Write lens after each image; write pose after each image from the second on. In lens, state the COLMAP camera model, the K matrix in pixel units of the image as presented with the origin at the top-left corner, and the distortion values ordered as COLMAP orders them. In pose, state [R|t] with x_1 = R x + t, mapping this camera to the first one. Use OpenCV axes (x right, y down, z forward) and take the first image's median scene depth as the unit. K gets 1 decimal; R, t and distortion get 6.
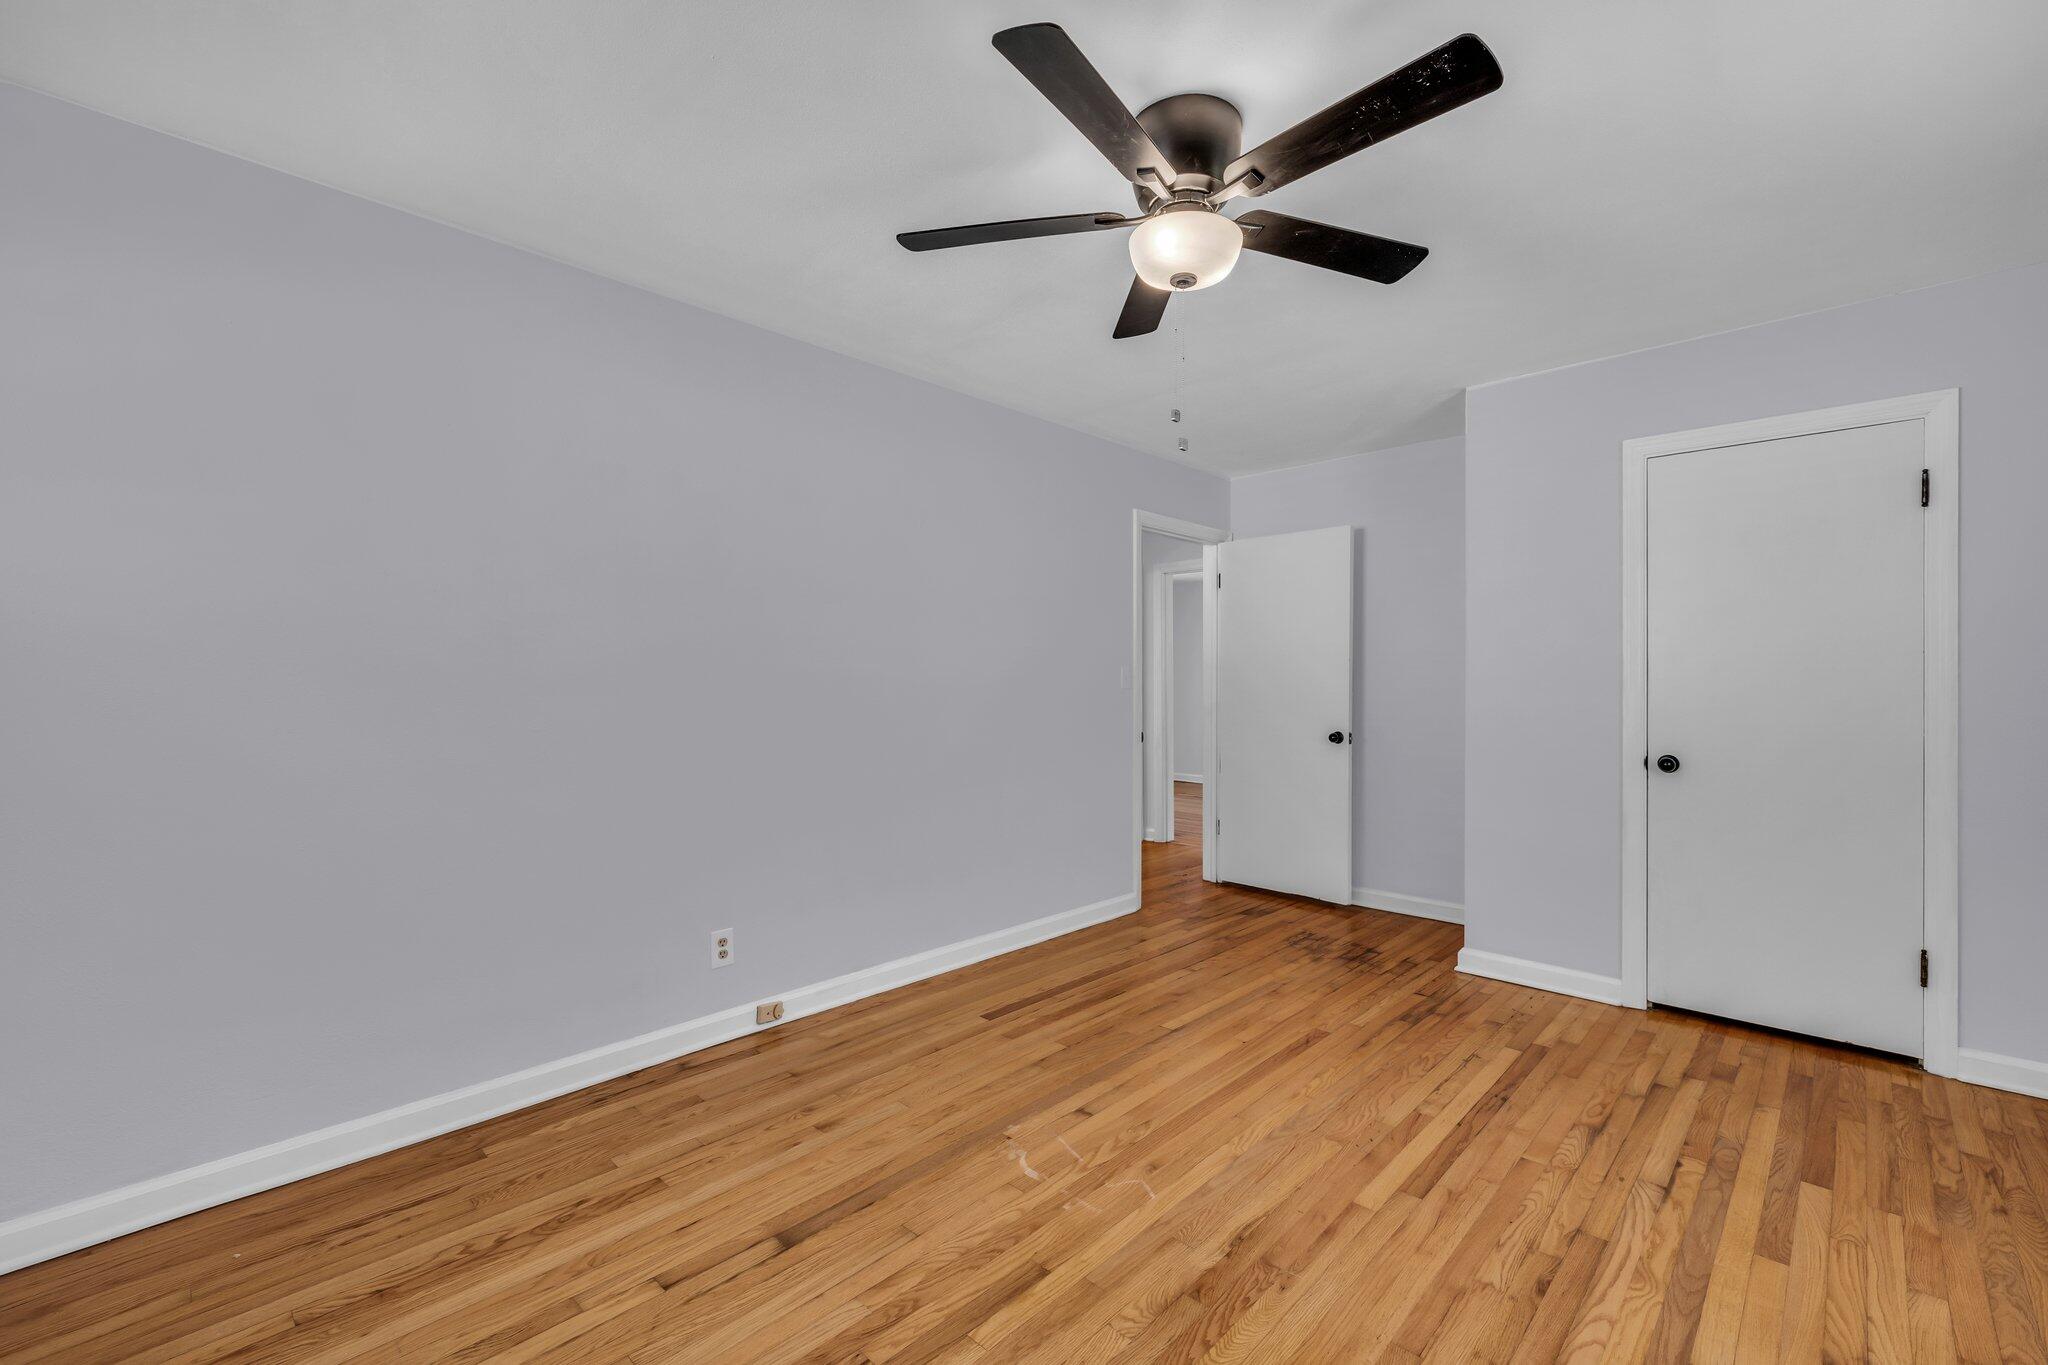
lens RADIAL K [[860.4, 0, 1024.0], [0, 860.4, 682.5], [0, 0, 1]] dist [-0.003304, 0.000370]
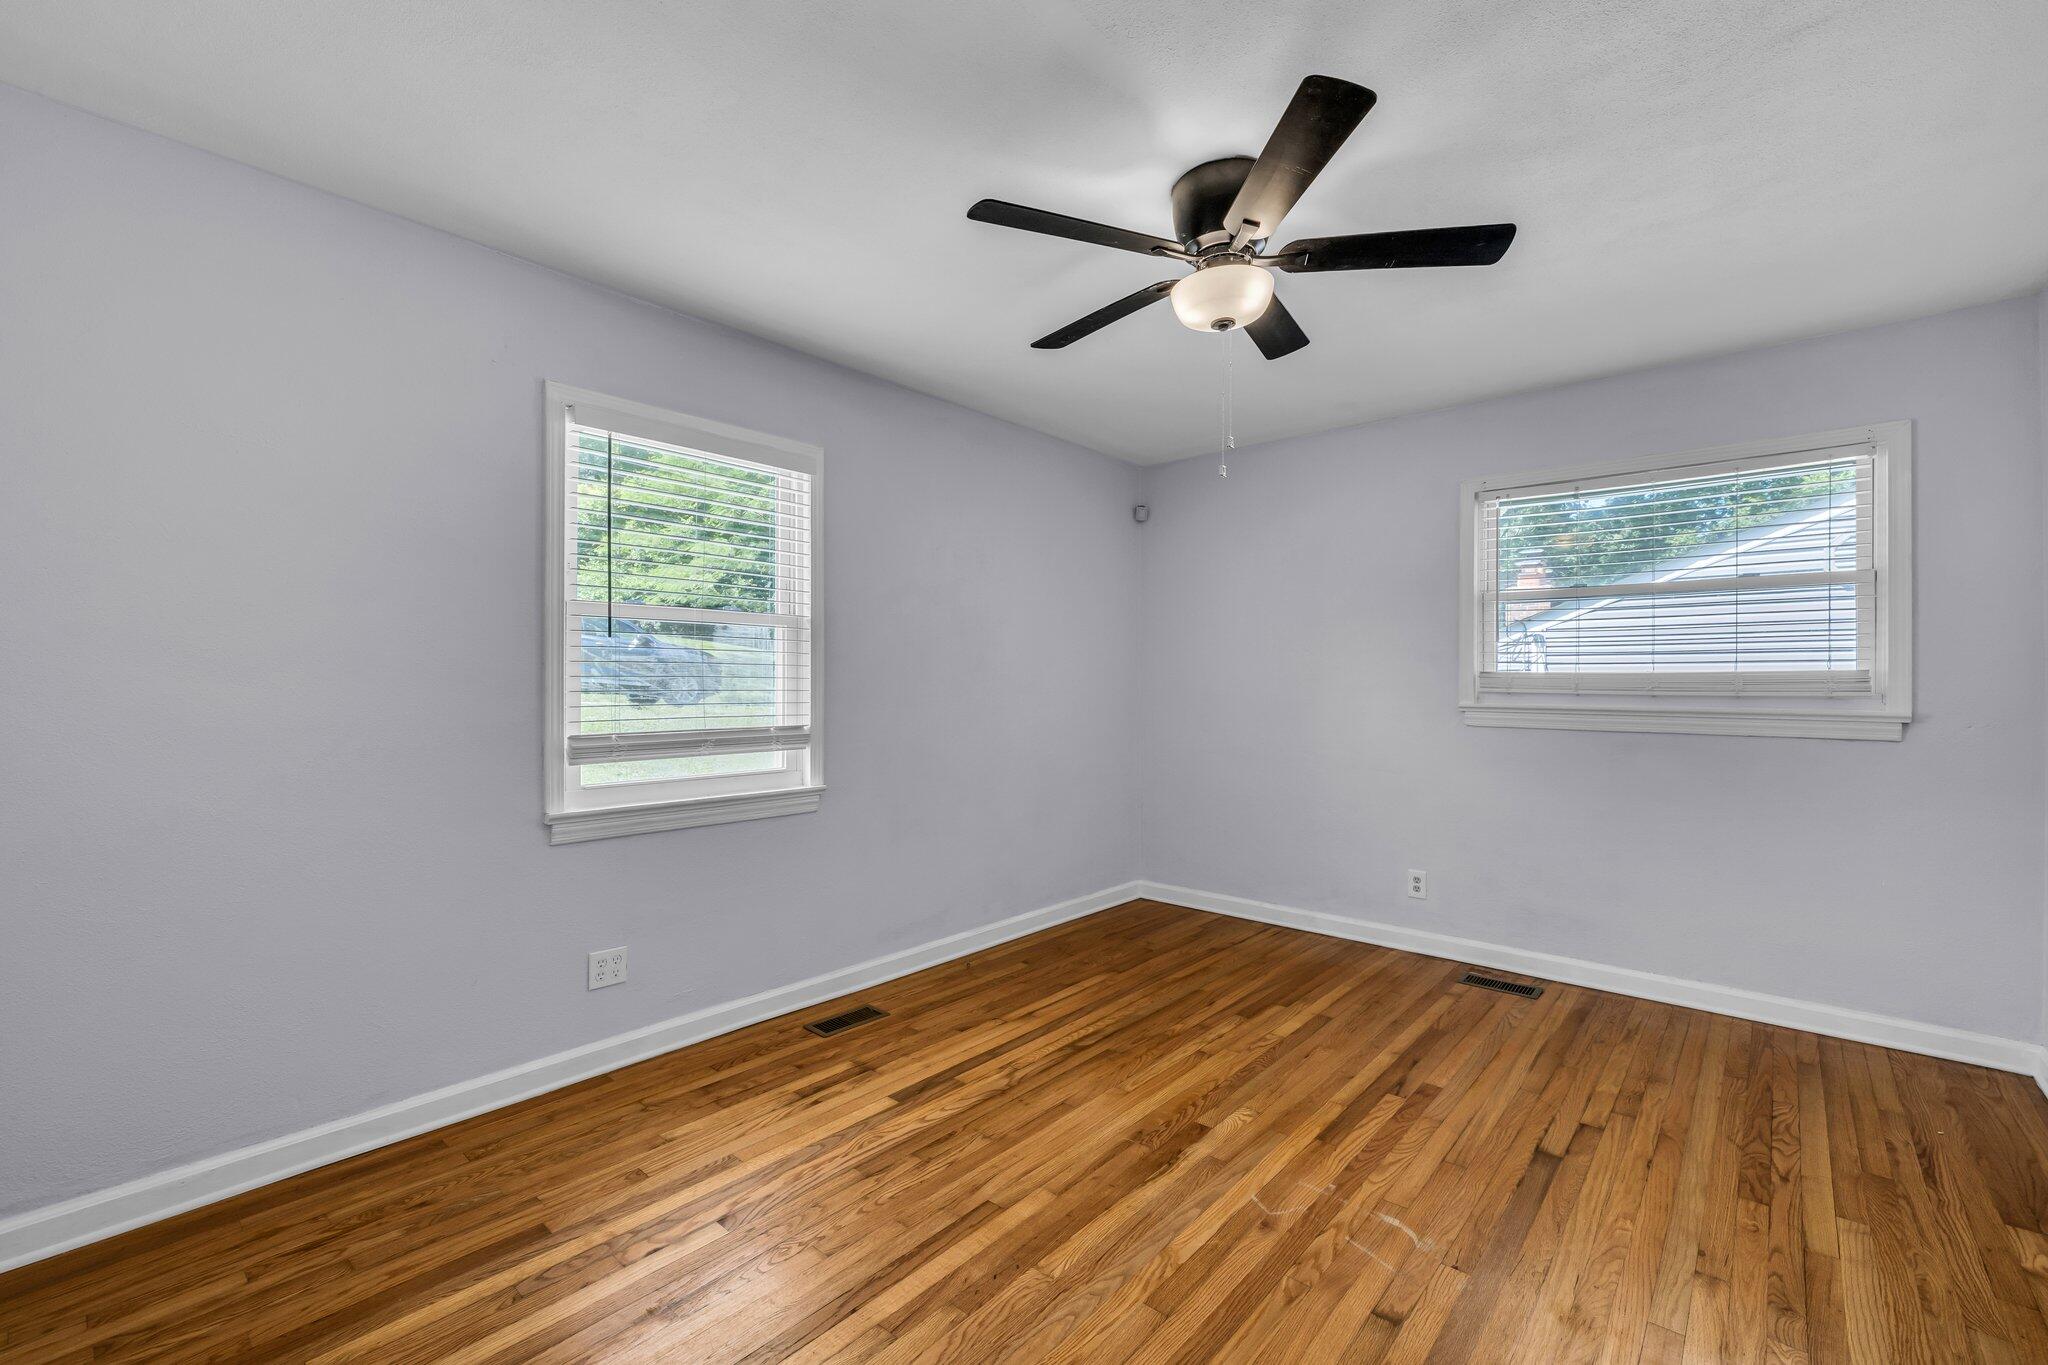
lens RADIAL K [[860.4, 0, 1024.0], [0, 860.4, 682.5], [0, 0, 1]] dist [-0.003304, 0.000370]
pose [[-0.998718, -0.004474, -0.050412, 0.486602], [-0.004597, 0.999987, 0.002319, -0.004450], [0.050401, 0.002548, -0.998726, 2.050315]]
